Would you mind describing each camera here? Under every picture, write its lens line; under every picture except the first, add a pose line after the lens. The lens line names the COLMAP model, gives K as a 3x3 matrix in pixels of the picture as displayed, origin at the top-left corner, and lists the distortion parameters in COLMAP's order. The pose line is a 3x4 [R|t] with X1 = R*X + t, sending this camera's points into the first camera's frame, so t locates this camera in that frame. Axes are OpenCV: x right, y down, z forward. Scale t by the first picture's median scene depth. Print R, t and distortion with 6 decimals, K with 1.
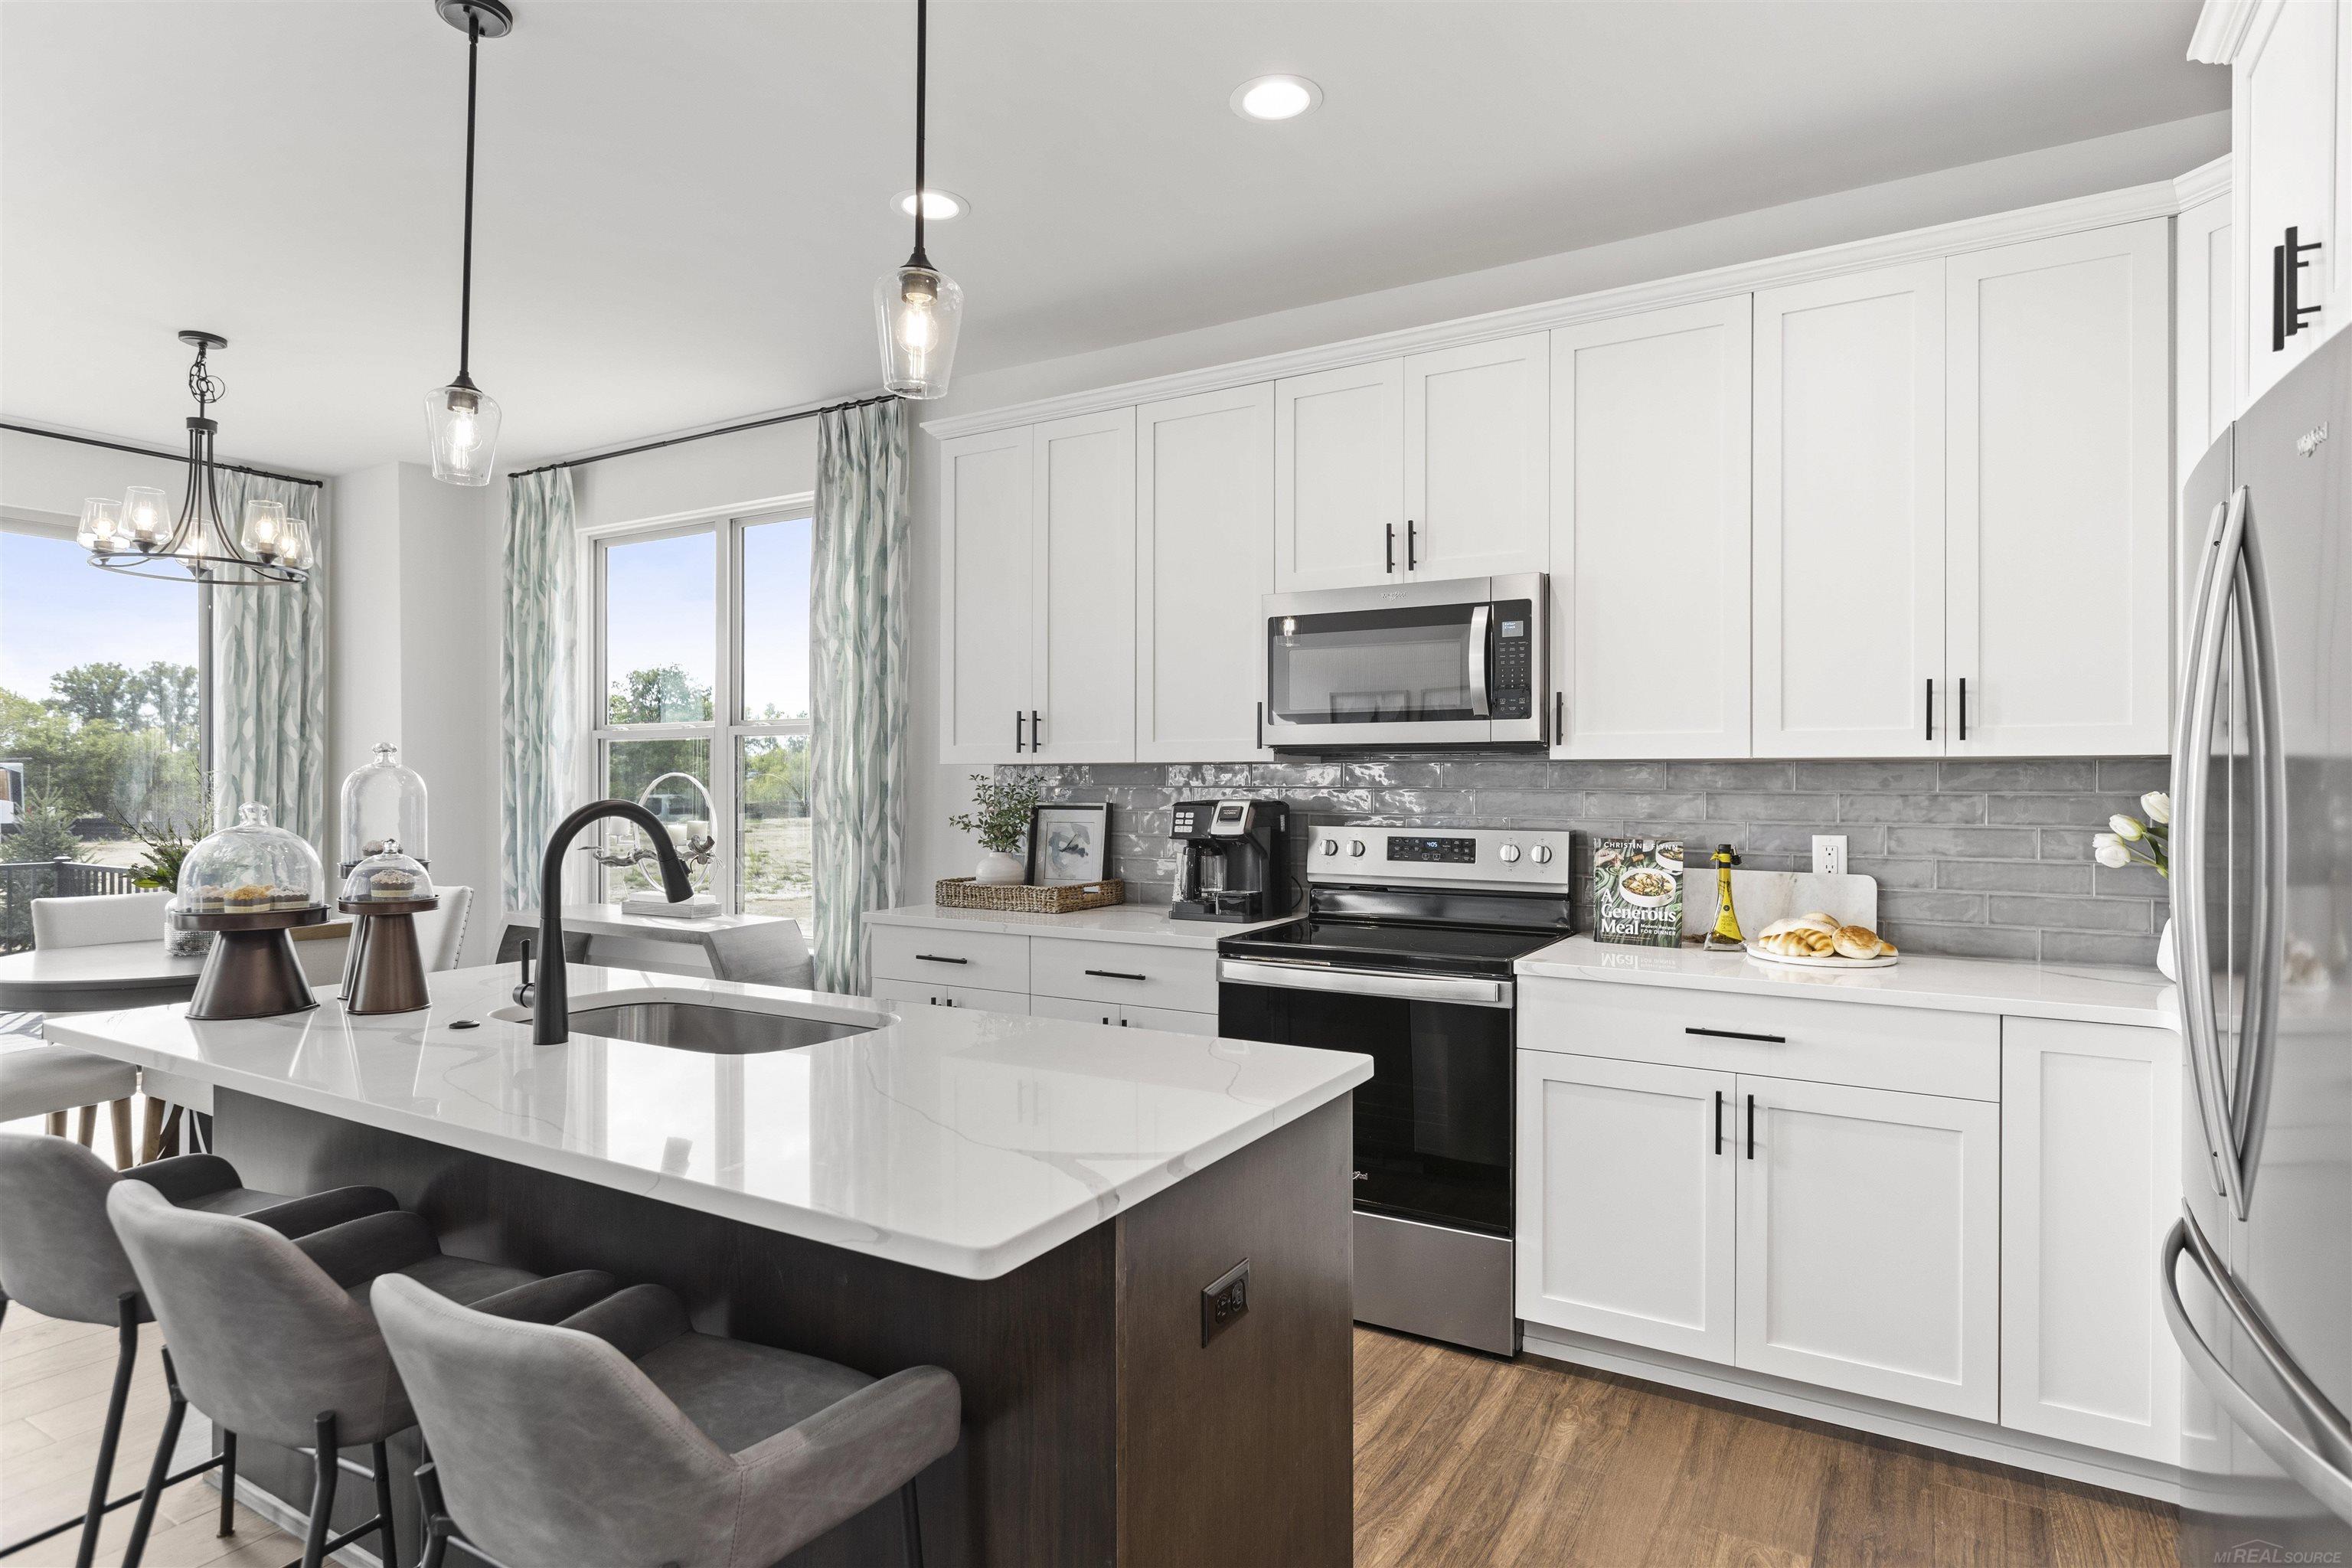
lens RADIAL K [[1238.0, 0, 1170.8], [0, 1238.0, 781.1], [0, 0, 1]] dist [0.001742, 0.001660]
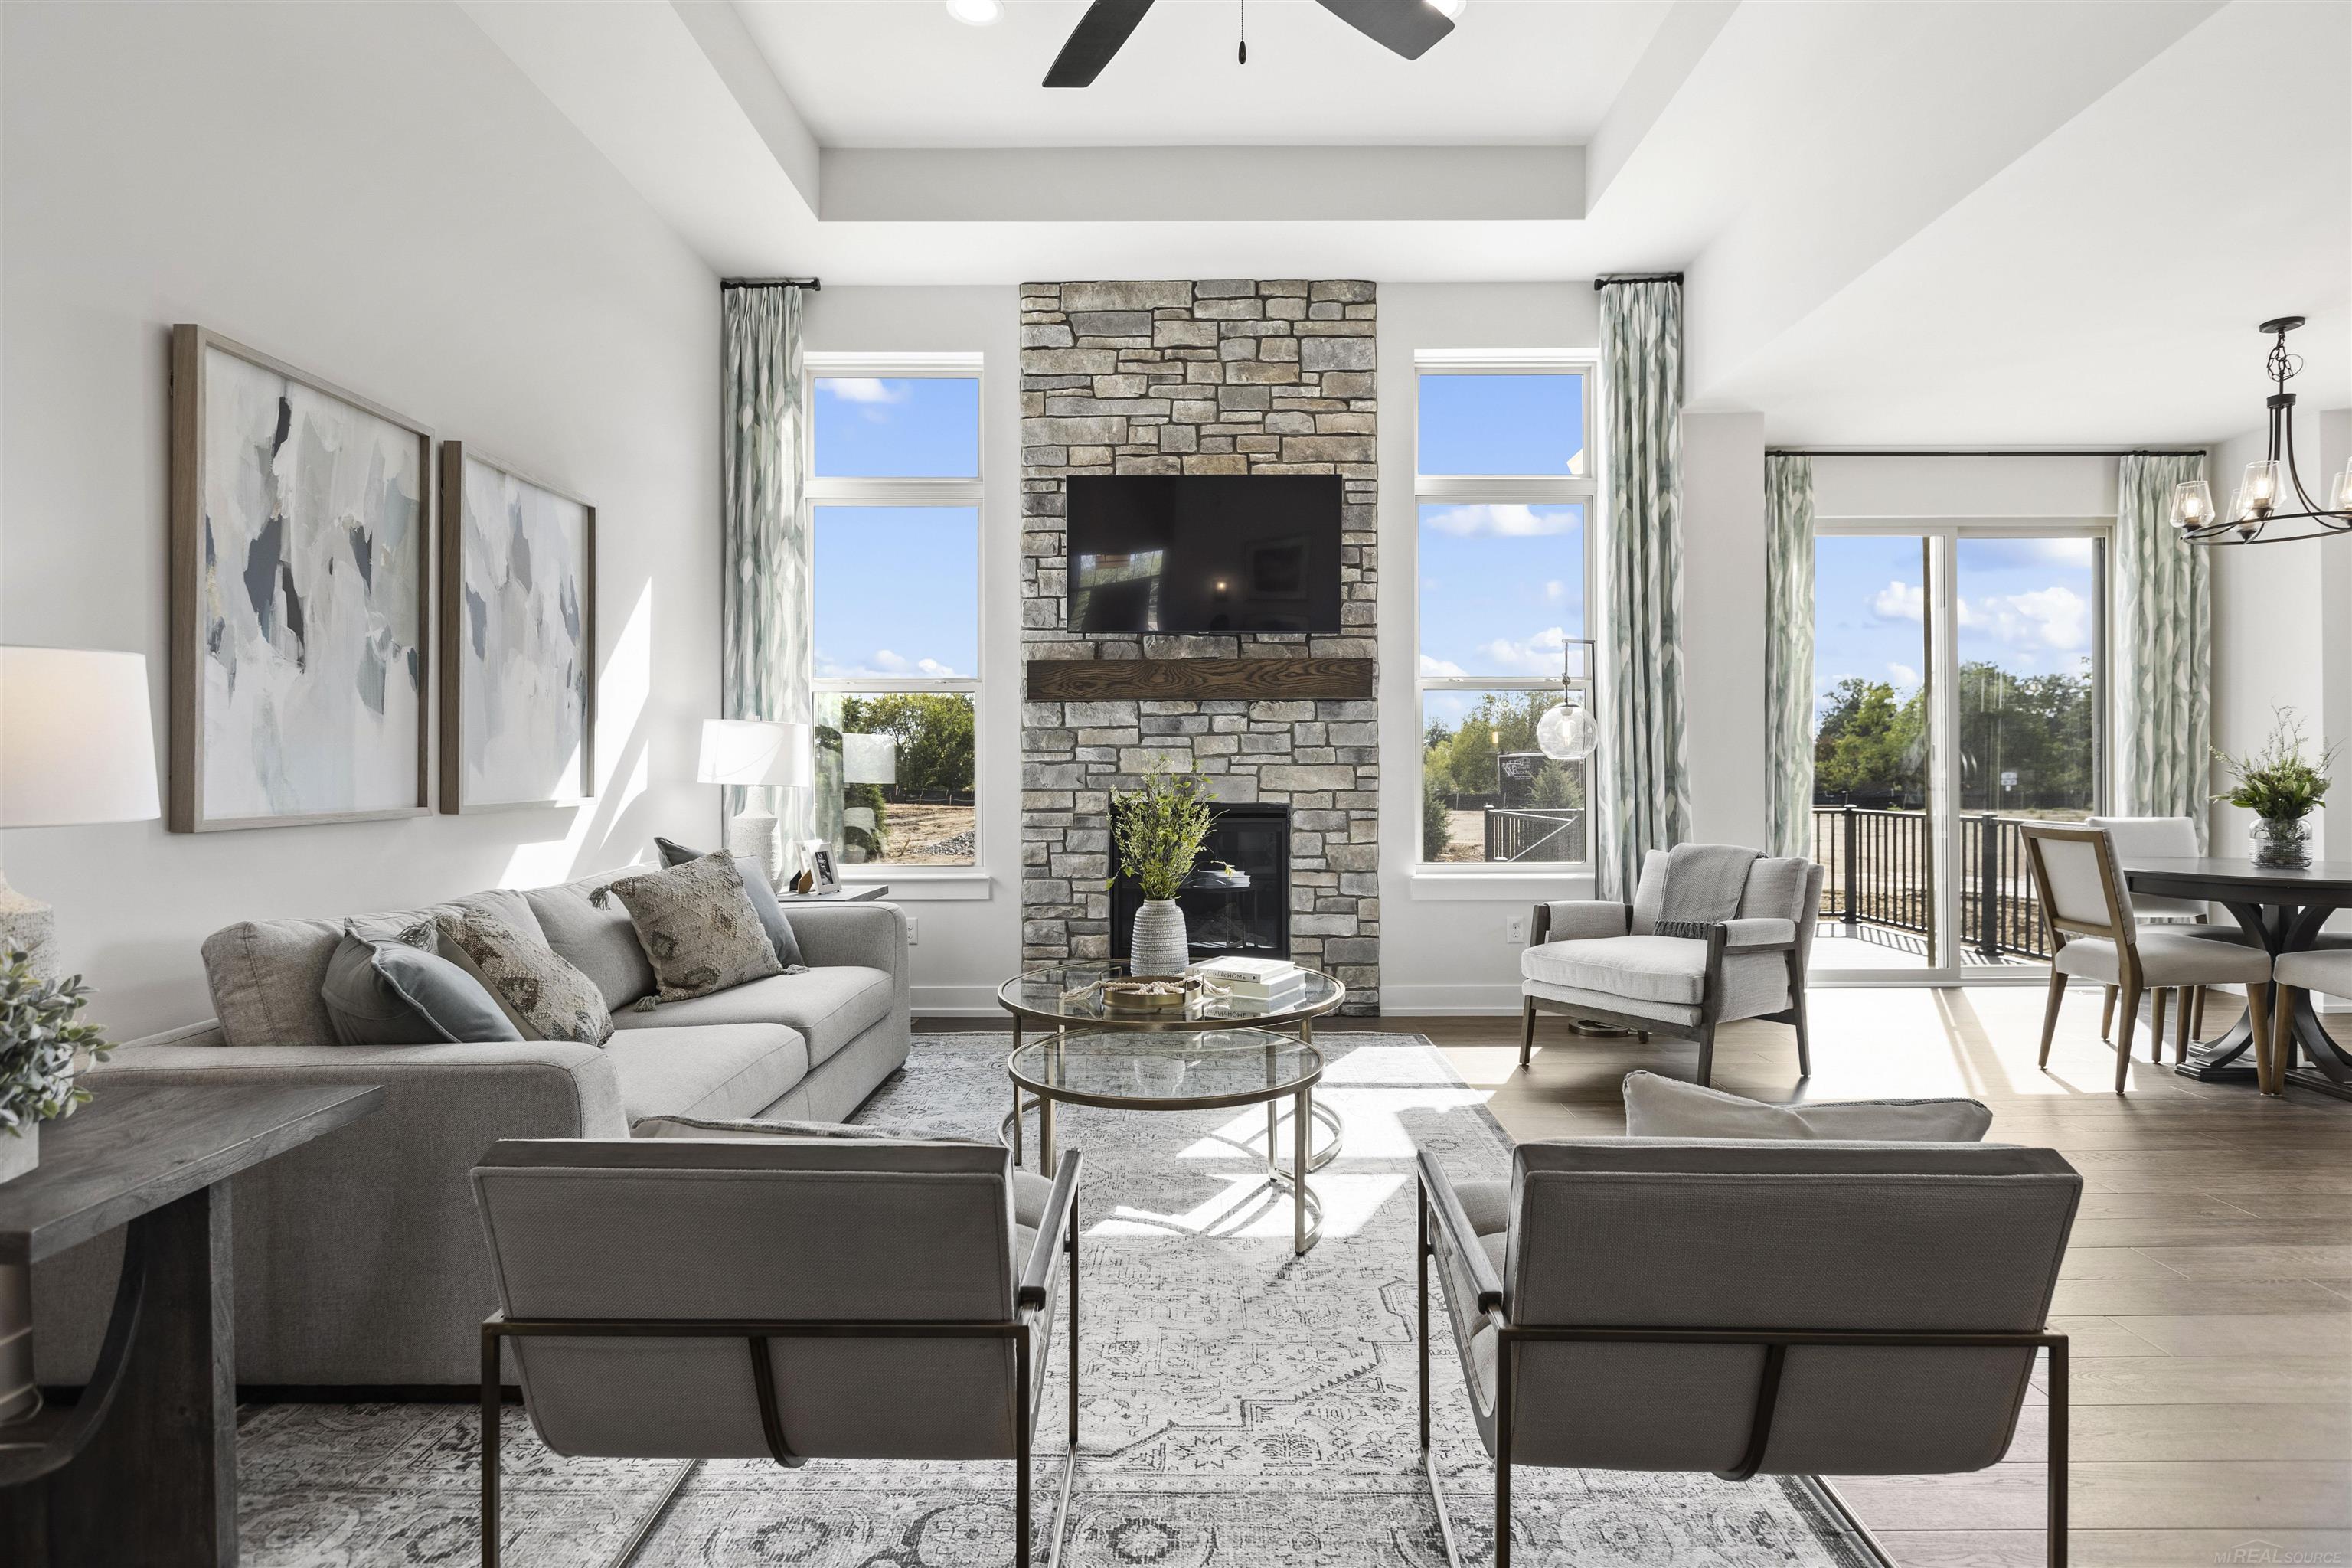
lens RADIAL K [[1238.0, 0, 1191.8], [0, 1238.0, 762.4], [0, 0, 1]] dist [0.001742, 0.001660]
pose [[0.508432, -0.005218, -0.861086, -0.301820], [-0.000676, 0.999979, -0.006458, 0.047835], [0.861102, 0.003866, 0.508418, -0.410145]]
